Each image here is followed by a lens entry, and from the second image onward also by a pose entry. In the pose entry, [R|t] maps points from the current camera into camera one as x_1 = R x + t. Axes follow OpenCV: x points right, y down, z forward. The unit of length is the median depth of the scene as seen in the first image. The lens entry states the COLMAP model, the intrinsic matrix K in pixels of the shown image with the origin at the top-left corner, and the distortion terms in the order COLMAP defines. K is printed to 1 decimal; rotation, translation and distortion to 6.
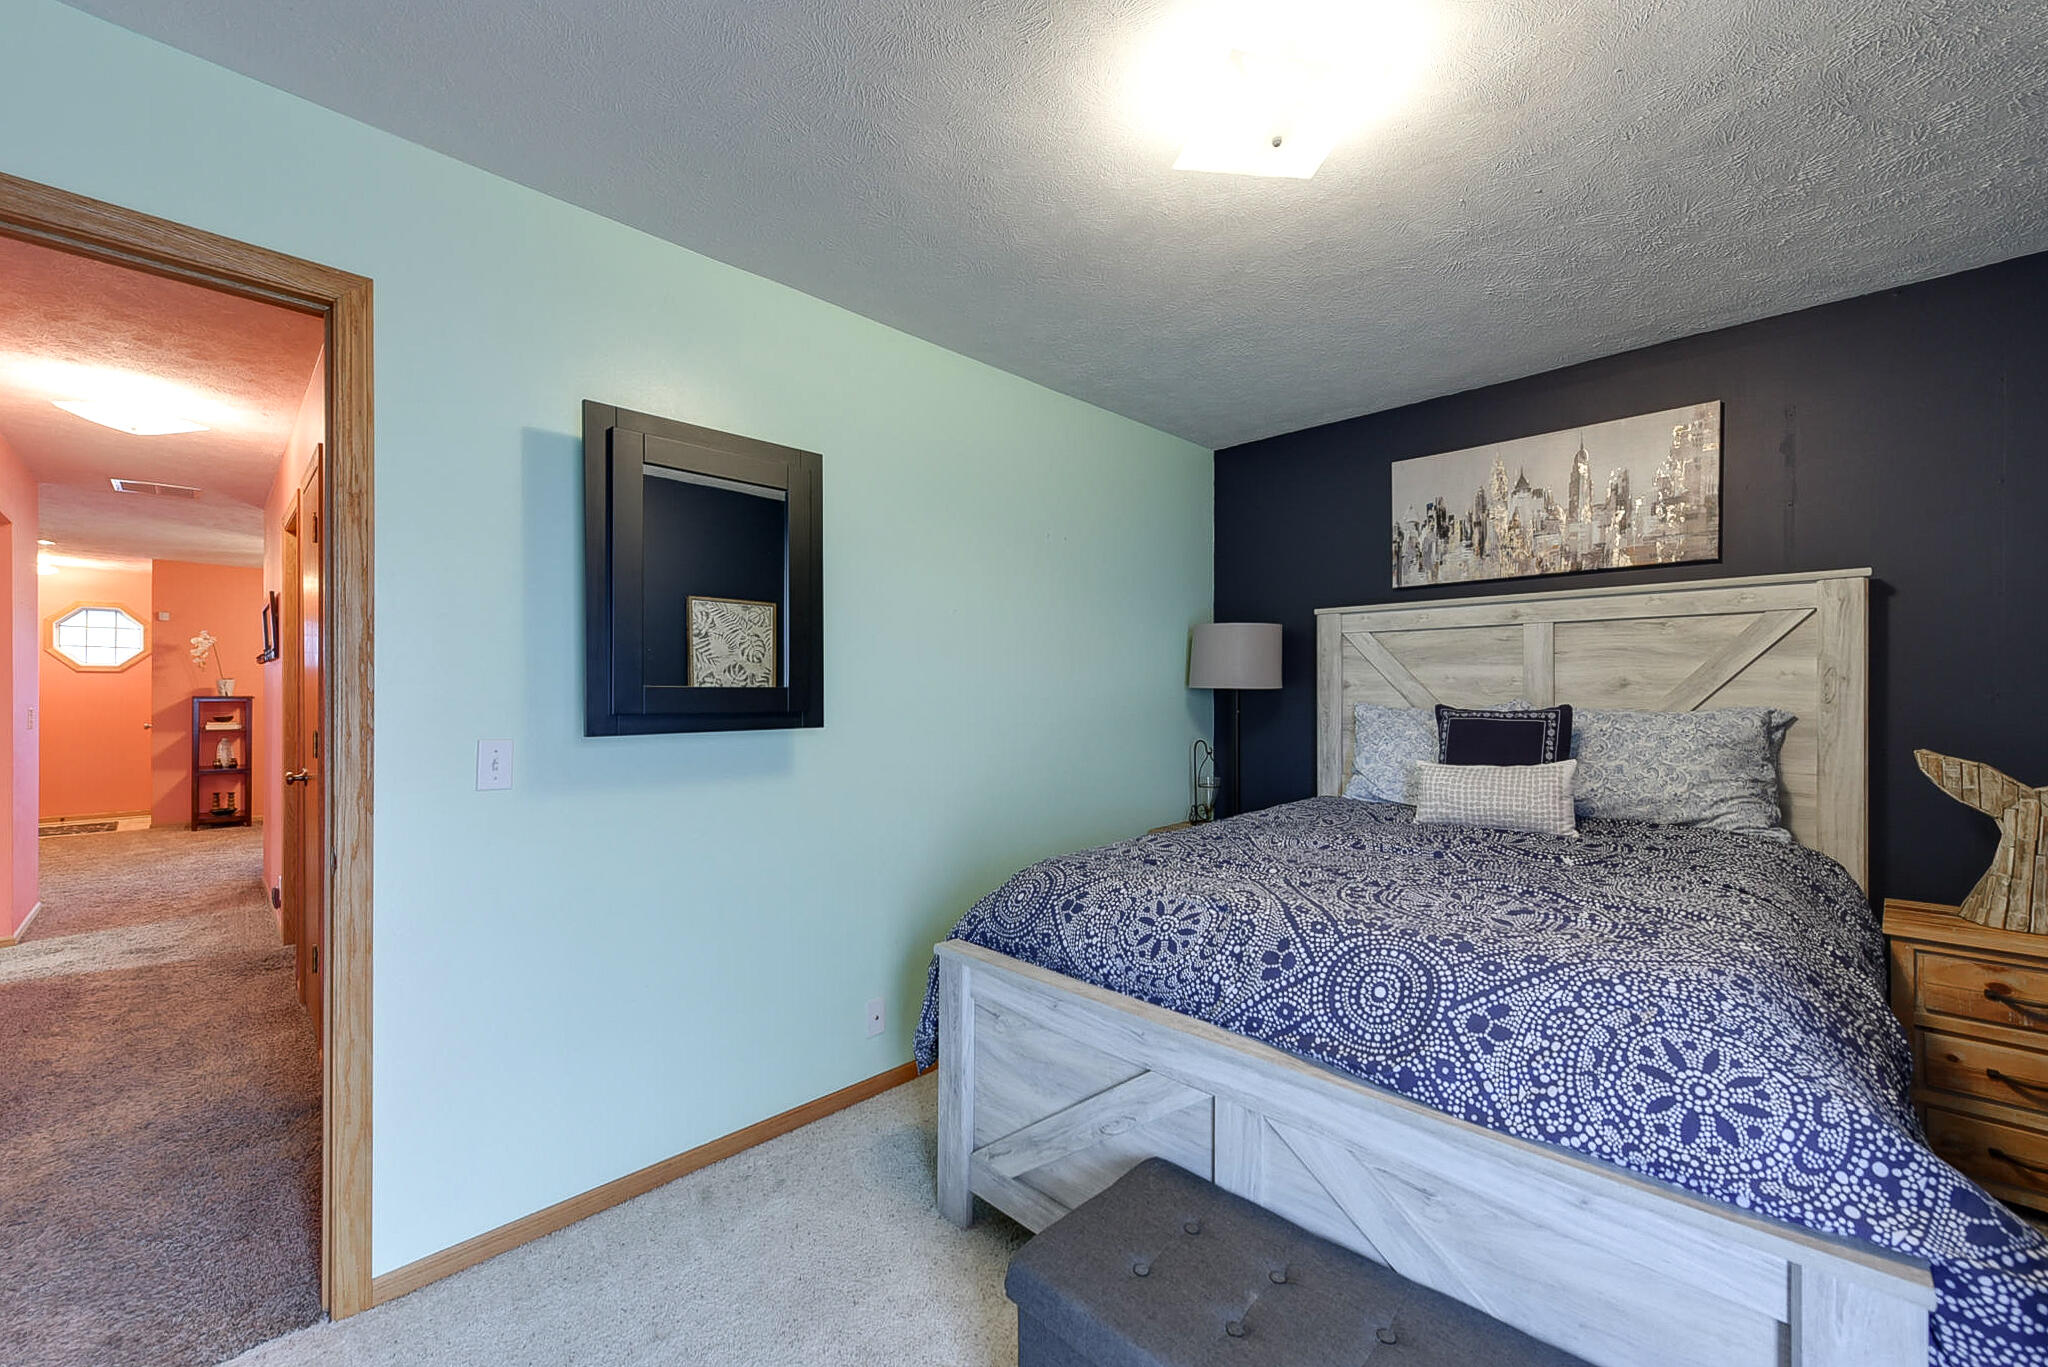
lens RADIAL K [[811.9, 0, 1020.2], [0, 811.9, 691.1], [0, 0, 1]] dist [0.003477, 0.000066]
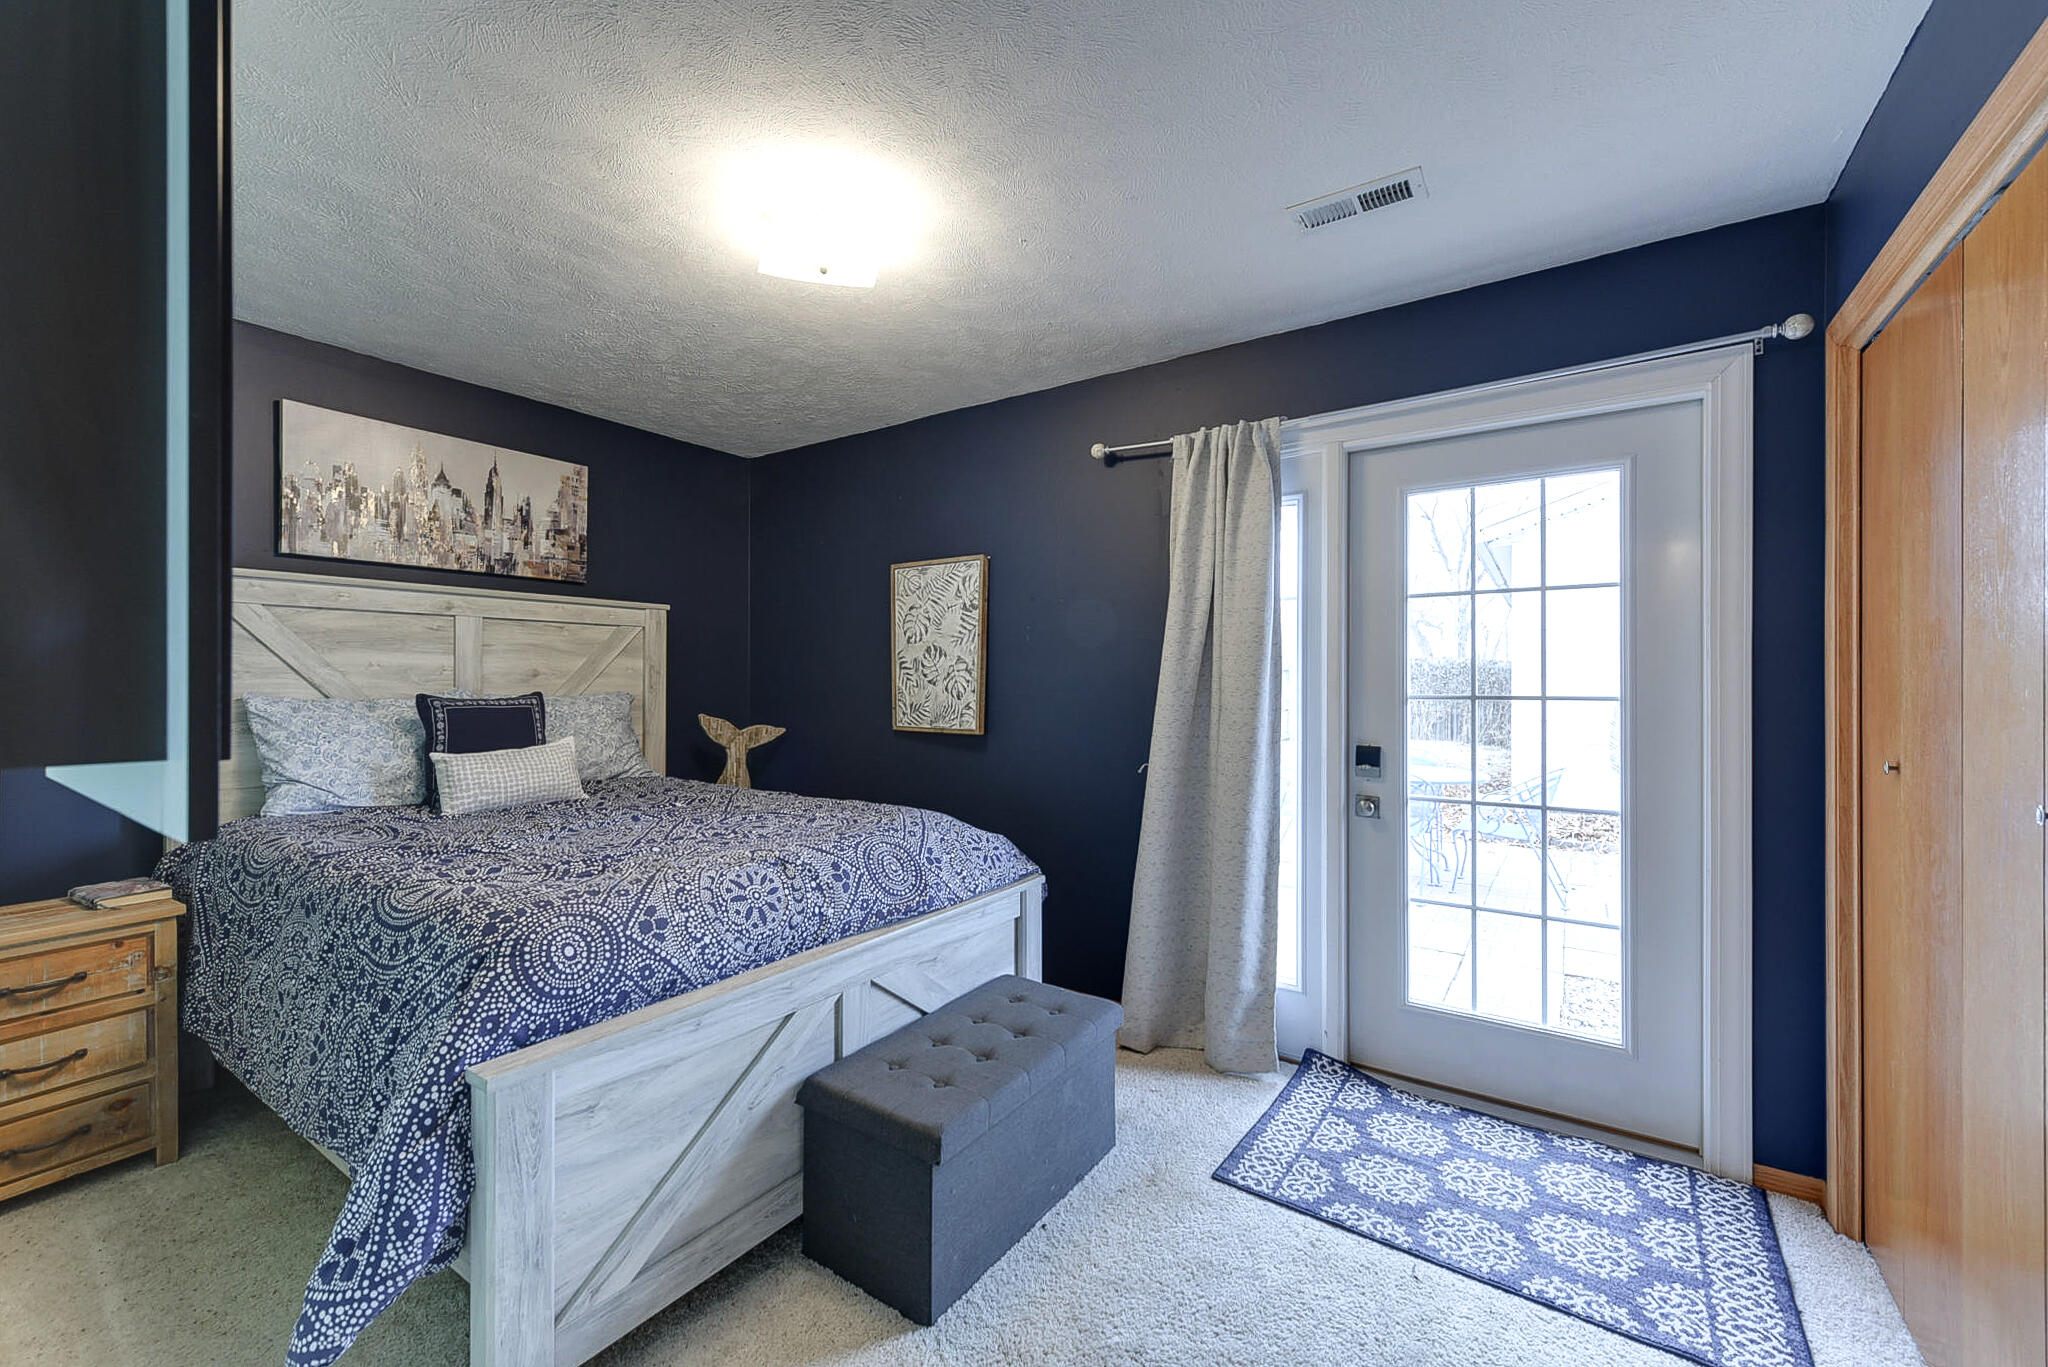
lens RADIAL K [[811.9, 0, 1019.7], [0, 811.9, 682.4], [0, 0, 1]] dist [0.003477, 0.000066]
pose [[-0.184482, -0.002251, 0.982833, -0.599771], [-0.004376, 0.999989, 0.001469, -0.001557], [-0.982826, -0.004030, -0.184490, 0.526414]]
